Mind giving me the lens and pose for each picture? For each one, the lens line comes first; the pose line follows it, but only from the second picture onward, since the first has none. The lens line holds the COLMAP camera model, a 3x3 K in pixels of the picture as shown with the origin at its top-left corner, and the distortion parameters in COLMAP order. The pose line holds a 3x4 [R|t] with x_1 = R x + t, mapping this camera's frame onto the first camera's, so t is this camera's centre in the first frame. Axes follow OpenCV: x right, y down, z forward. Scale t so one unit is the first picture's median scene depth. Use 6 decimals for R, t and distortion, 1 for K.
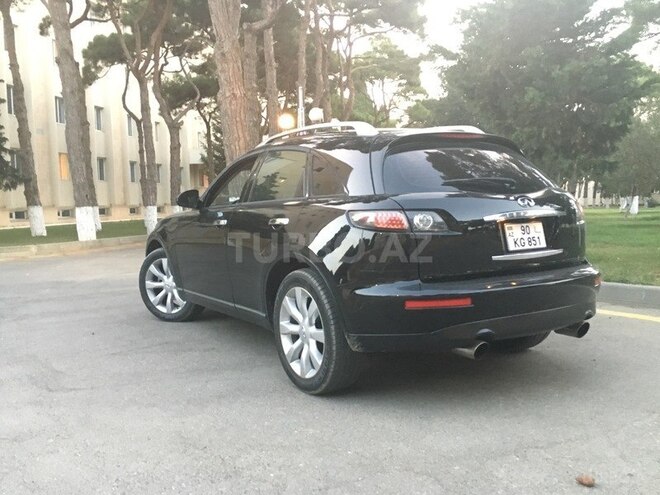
lens RADIAL K [[621.5, 0, 330.0], [0, 621.5, 247.5], [0, 0, 1]] dist [0.041216, -0.003923]
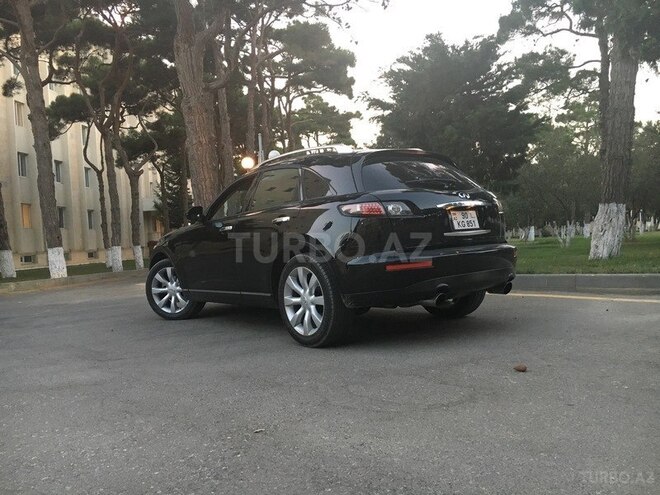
lens RADIAL K [[558.6, 0, 330.0], [0, 558.6, 247.5], [0, 0, 1]] dist [0.039184, -0.002465]
pose [[0.993571, -0.037054, 0.106980, -0.067271], [0.043898, 0.997089, -0.062348, 0.059109], [-0.104358, 0.066643, 0.992304, -0.113289]]
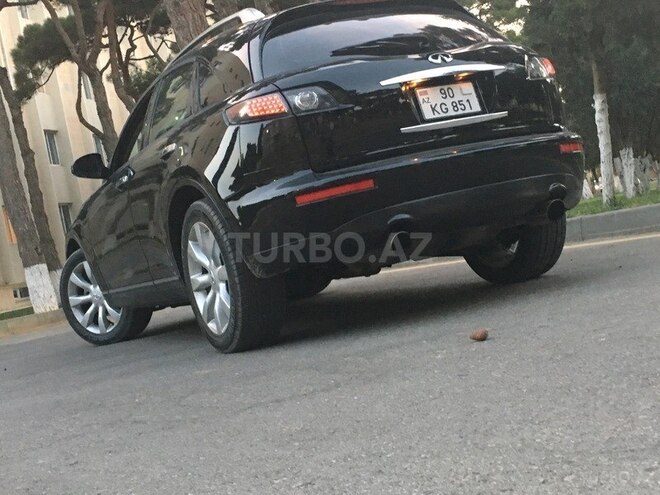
lens RADIAL K [[984.3, 0, 330.0], [0, 984.3, 247.5], [0, 0, 1]] dist [-0.001343, 0.018968]
pose [[0.980280, -0.166821, -0.105936, 0.146023], [0.160811, 0.984972, -0.063005, 0.120219], [0.114855, 0.044727, 0.992375, -0.136082]]
